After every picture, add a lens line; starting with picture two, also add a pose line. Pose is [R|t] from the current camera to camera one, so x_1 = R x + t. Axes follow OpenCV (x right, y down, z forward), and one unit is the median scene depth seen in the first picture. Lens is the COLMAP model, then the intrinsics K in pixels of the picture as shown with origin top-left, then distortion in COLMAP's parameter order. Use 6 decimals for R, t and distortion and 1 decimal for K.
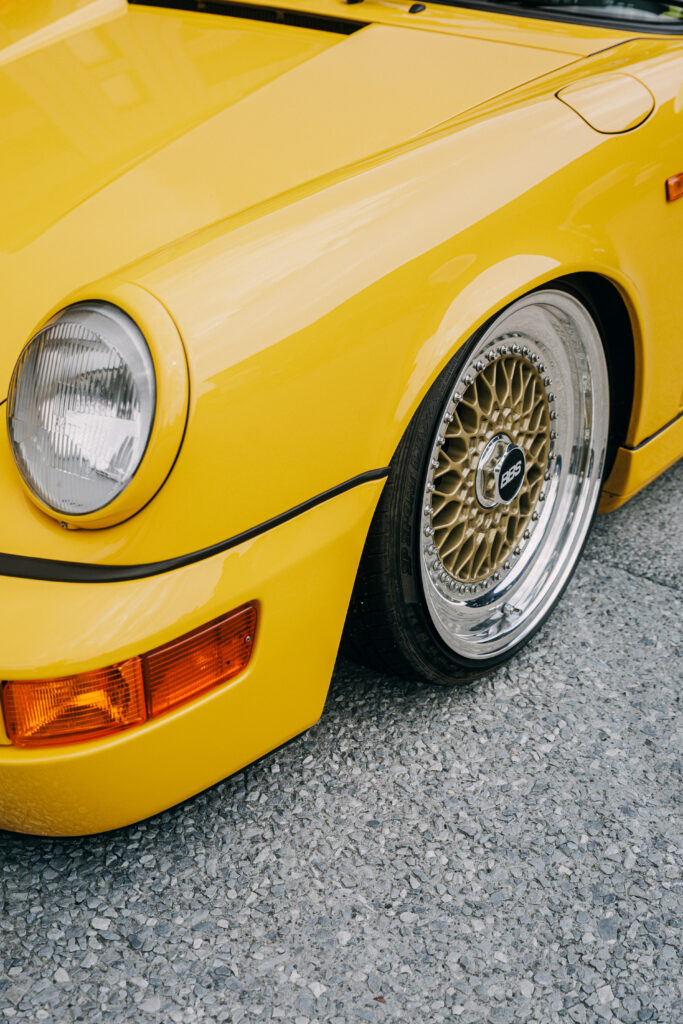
lens RADIAL K [[1659.4, 0, 341.5], [0, 1659.4, 512.0], [0, 0, 1]] dist [-0.012943, -0.088731]
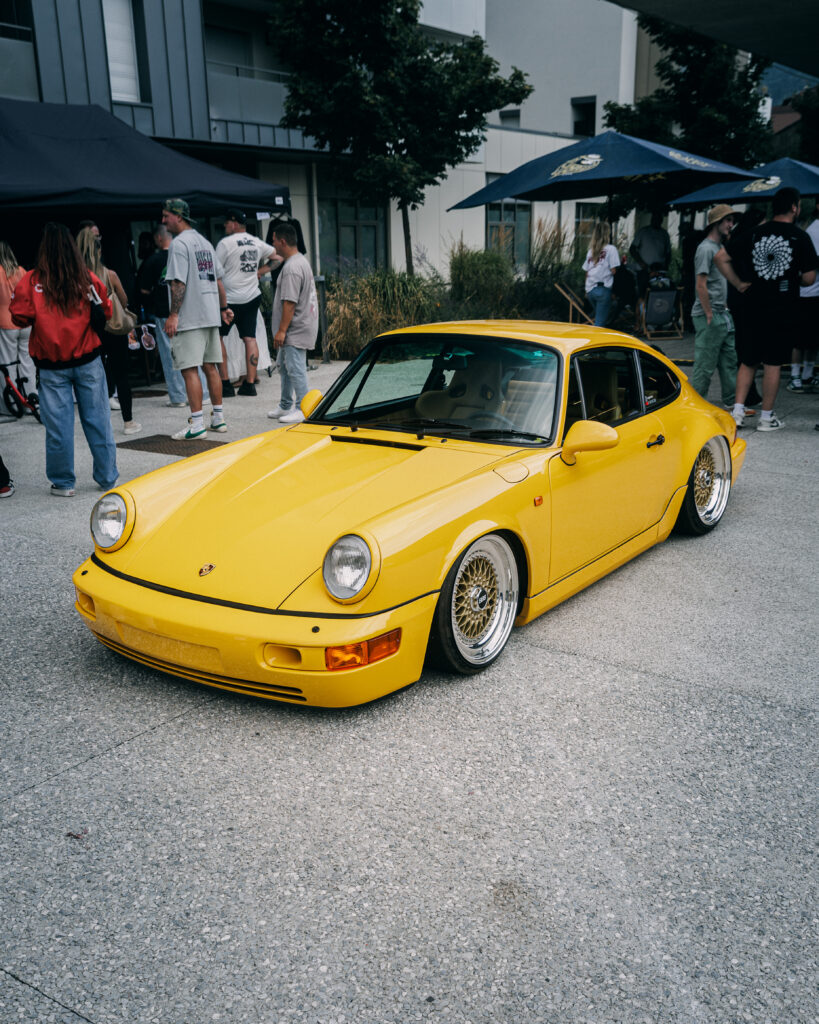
lens RADIAL K [[1011.9, 0, 409.5], [0, 1011.9, 512.0], [0, 0, 1]] dist [-0.002397, 0.003963]
pose [[0.999638, -0.024609, 0.010905, -0.041477], [0.026323, 0.978414, -0.204971, 0.193519], [-0.005625, 0.205184, 0.978707, -0.779342]]
